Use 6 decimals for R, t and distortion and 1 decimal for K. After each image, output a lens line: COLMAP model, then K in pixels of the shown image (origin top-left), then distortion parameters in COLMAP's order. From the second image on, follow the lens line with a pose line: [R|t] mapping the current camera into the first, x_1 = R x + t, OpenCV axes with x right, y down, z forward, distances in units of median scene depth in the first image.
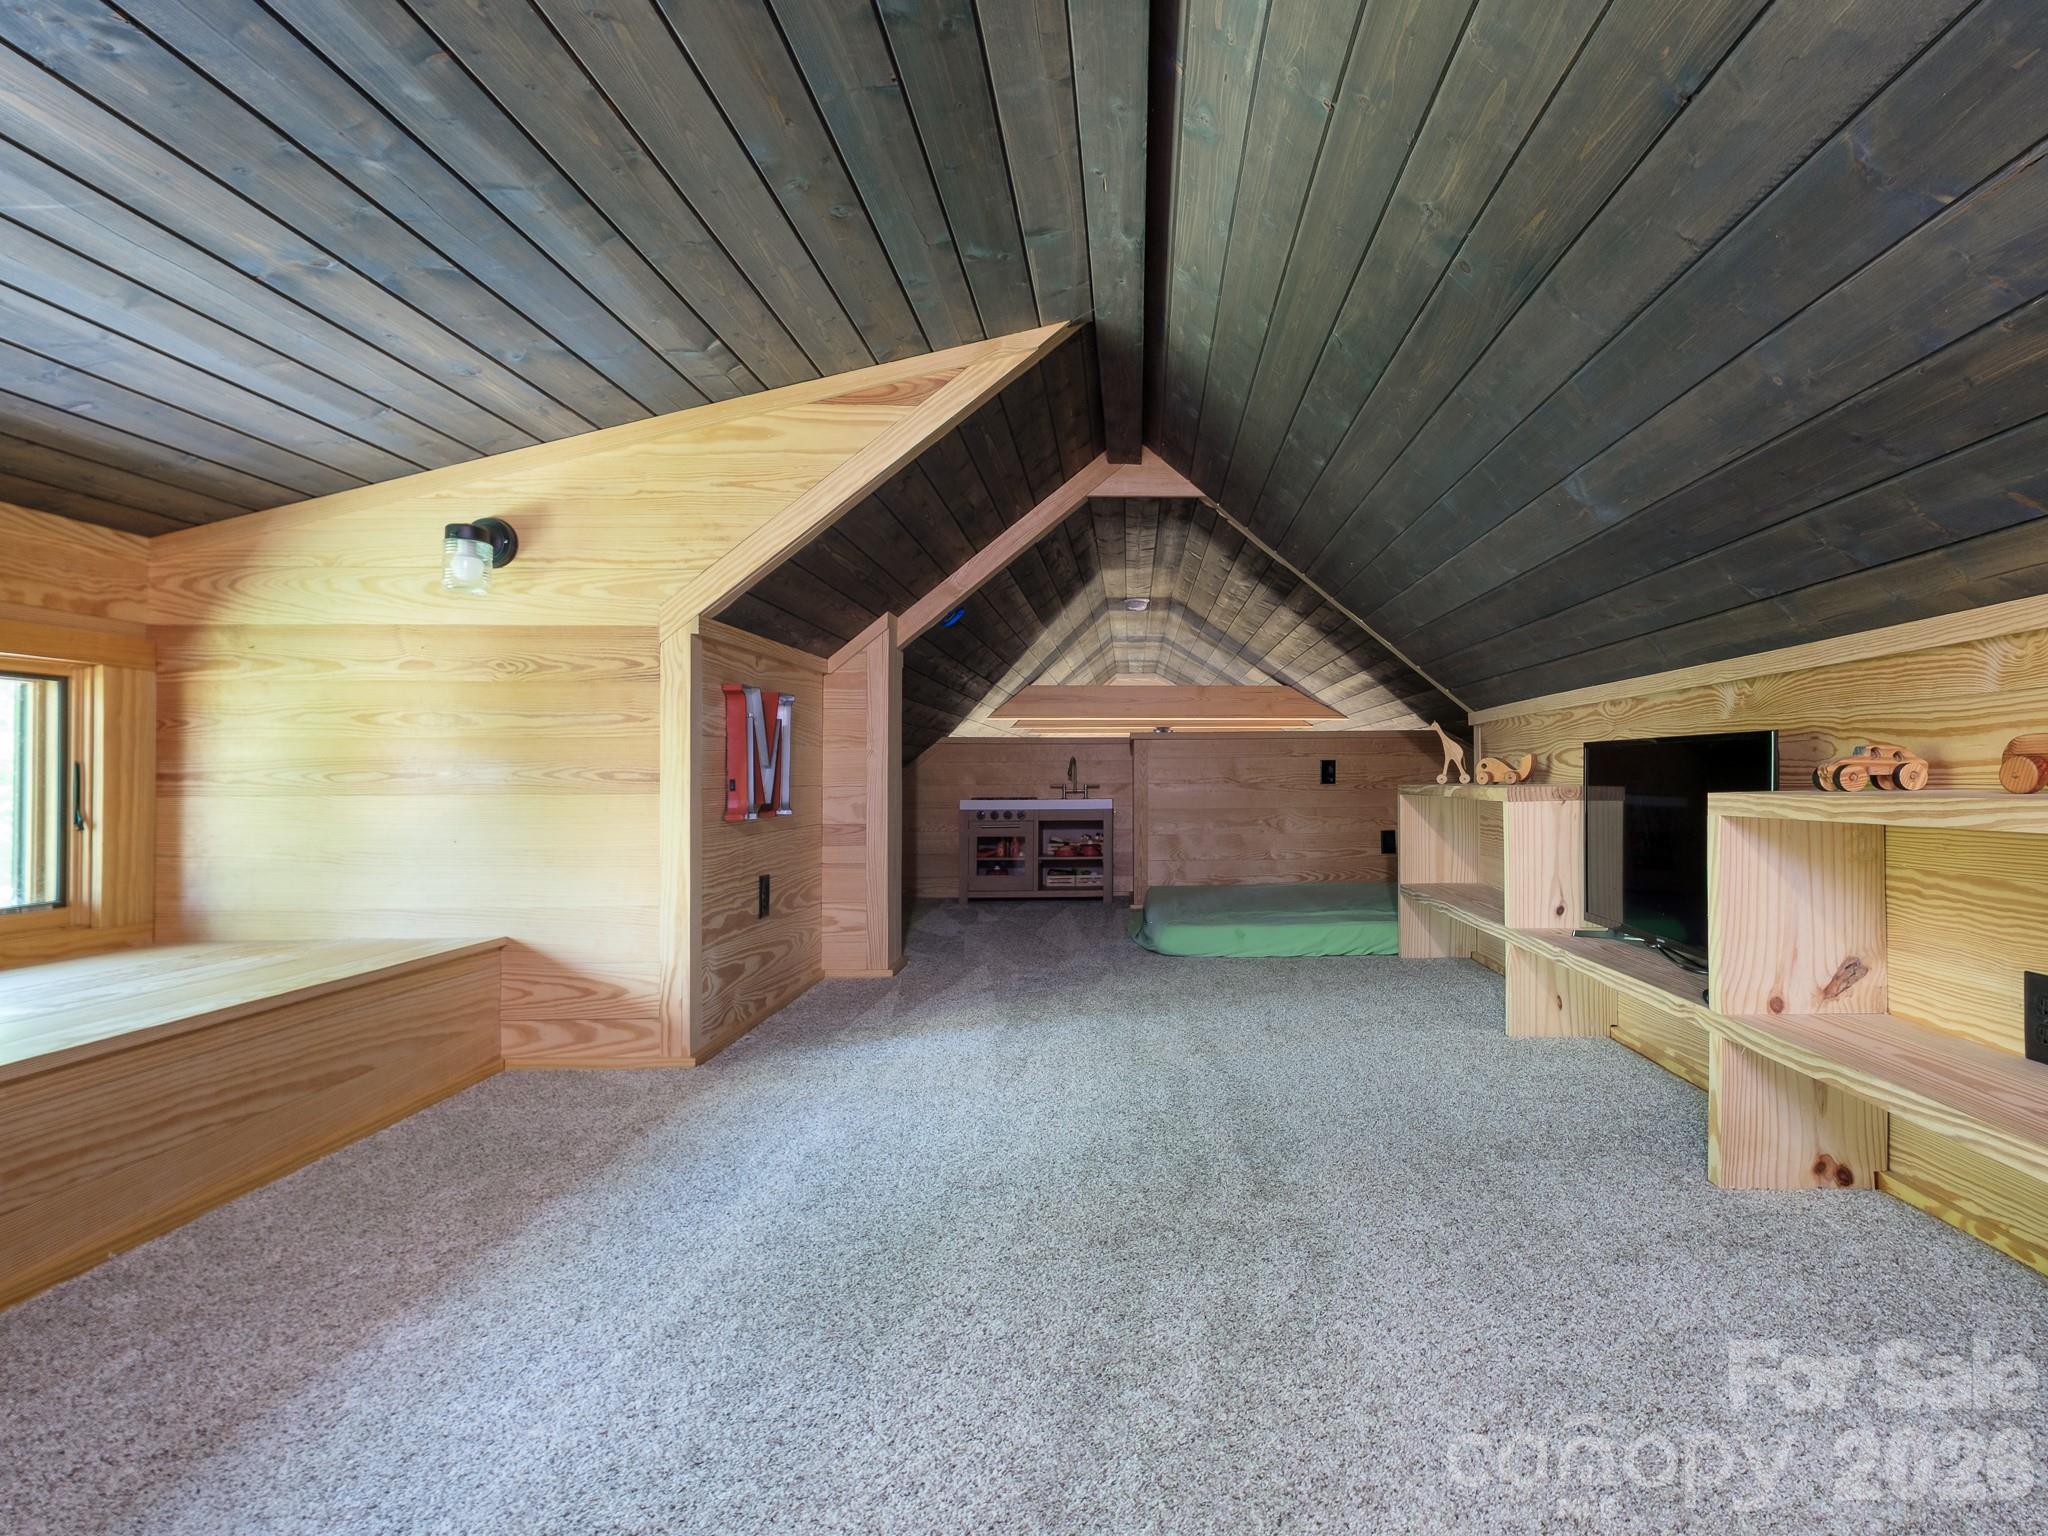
lens RADIAL K [[1034.8, 0, 1024.5], [0, 1034.8, 769.3], [0, 0, 1]] dist [0.004684, -0.002096]
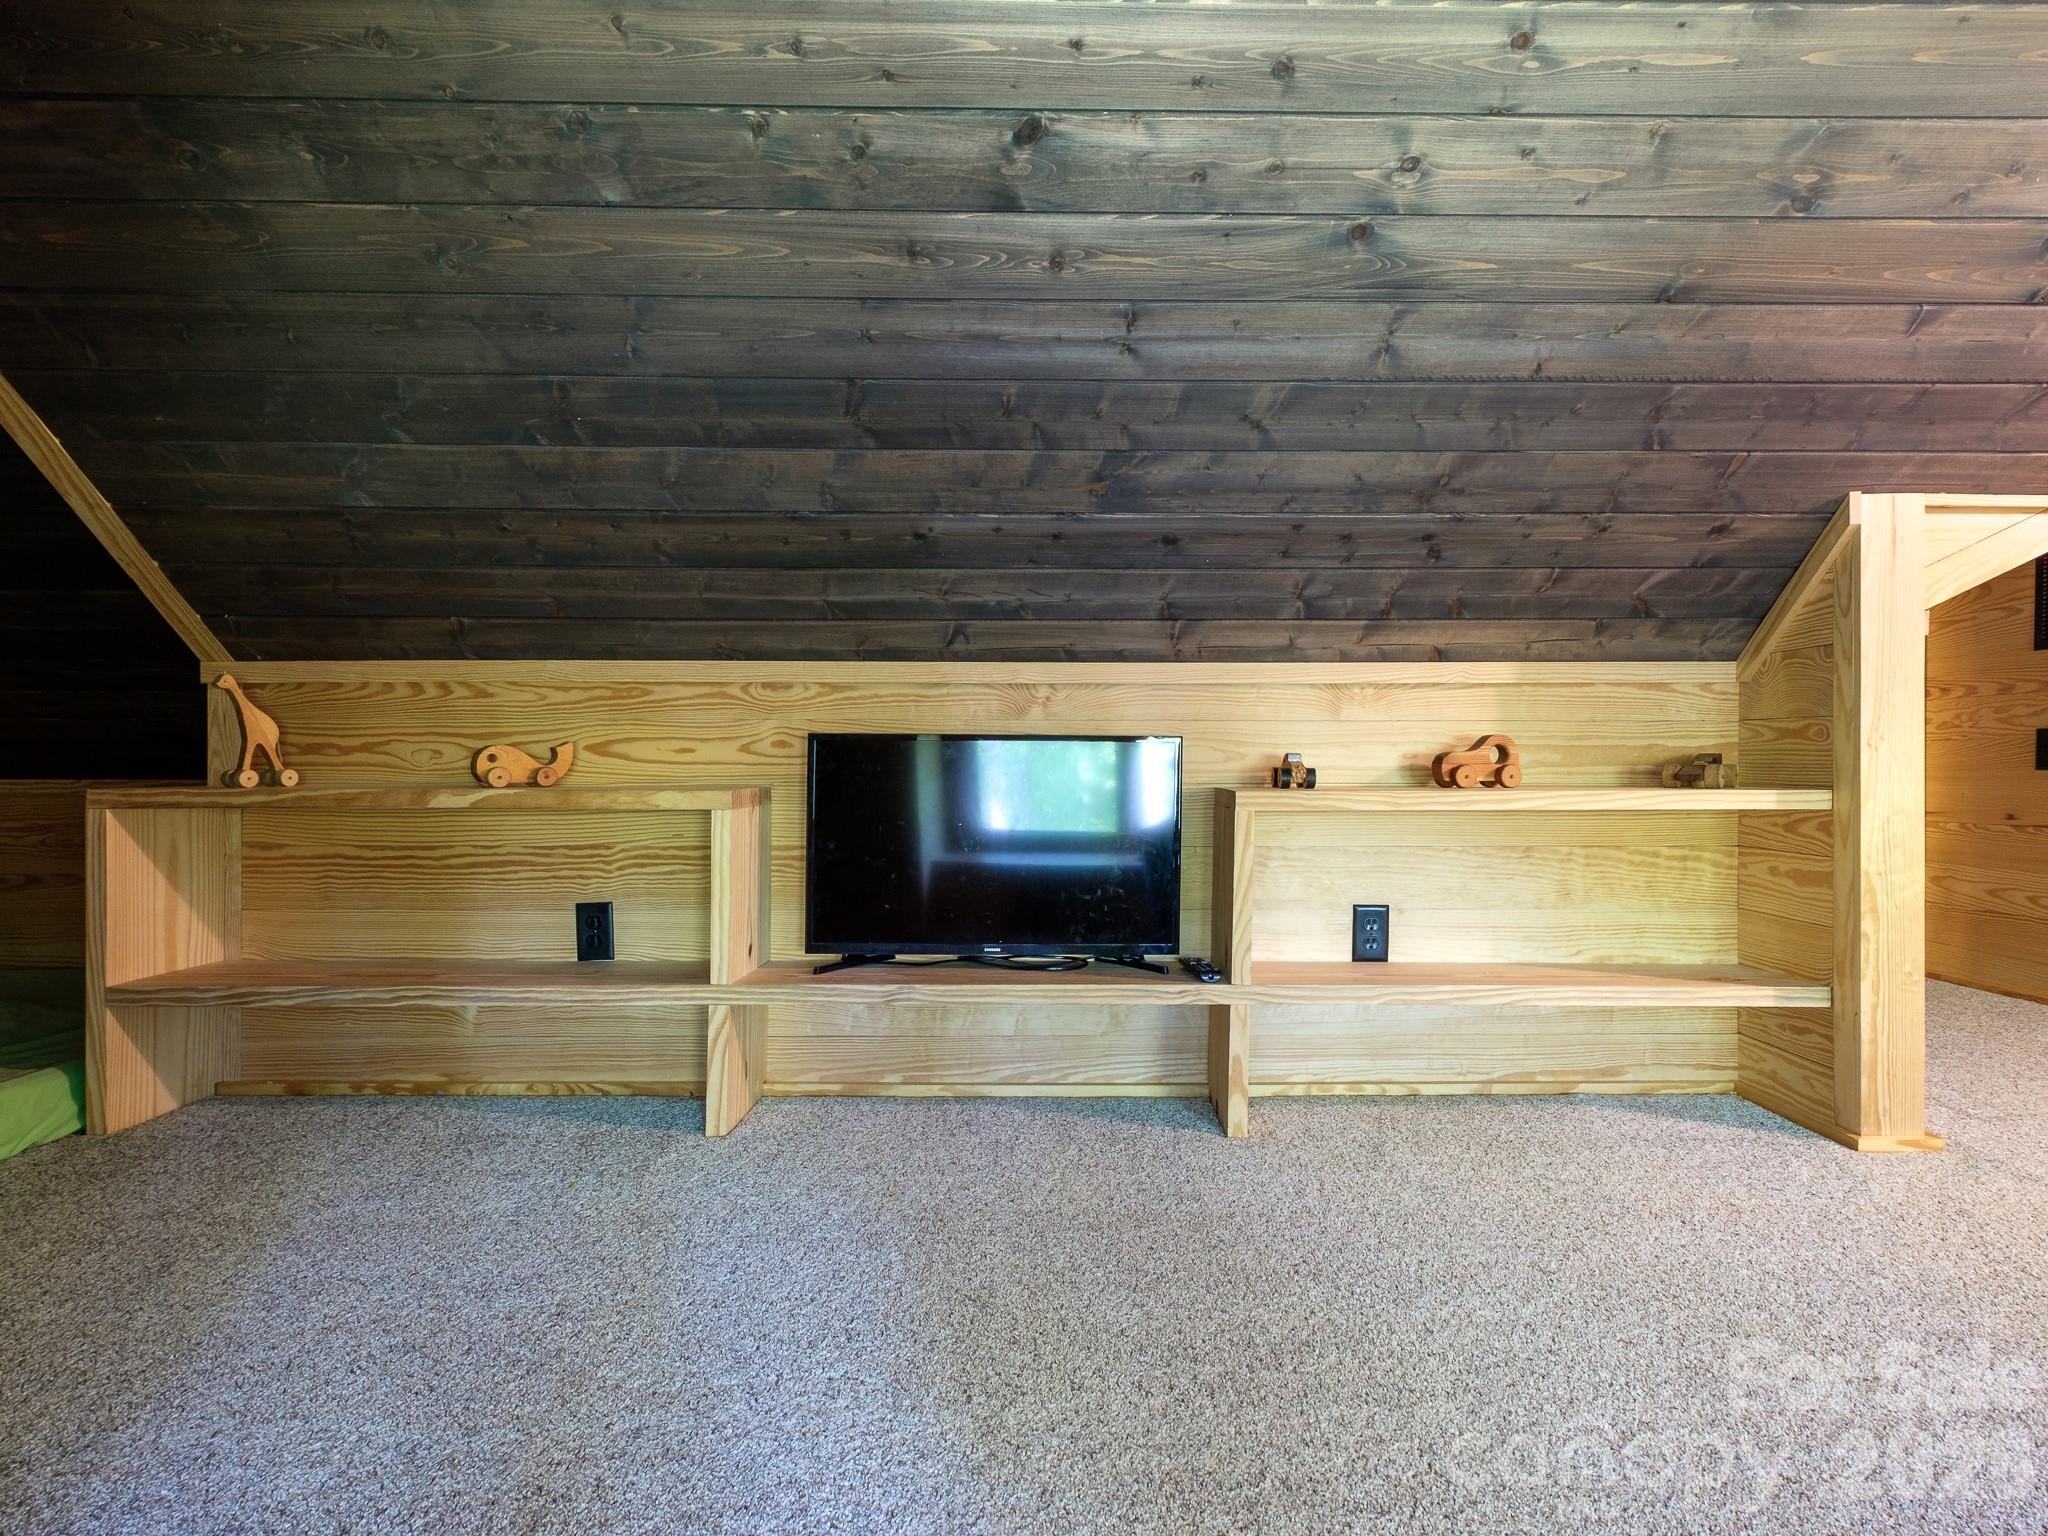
lens RADIAL K [[1034.8, 0, 1024.5], [0, 1034.8, 778.0], [0, 0, 1]] dist [0.004684, -0.002096]
pose [[-0.117833, 0.006513, 0.993012, -0.193038], [-0.010477, 0.999915, -0.007801, 0.009505], [-0.992978, -0.011323, -0.117755, 0.655029]]
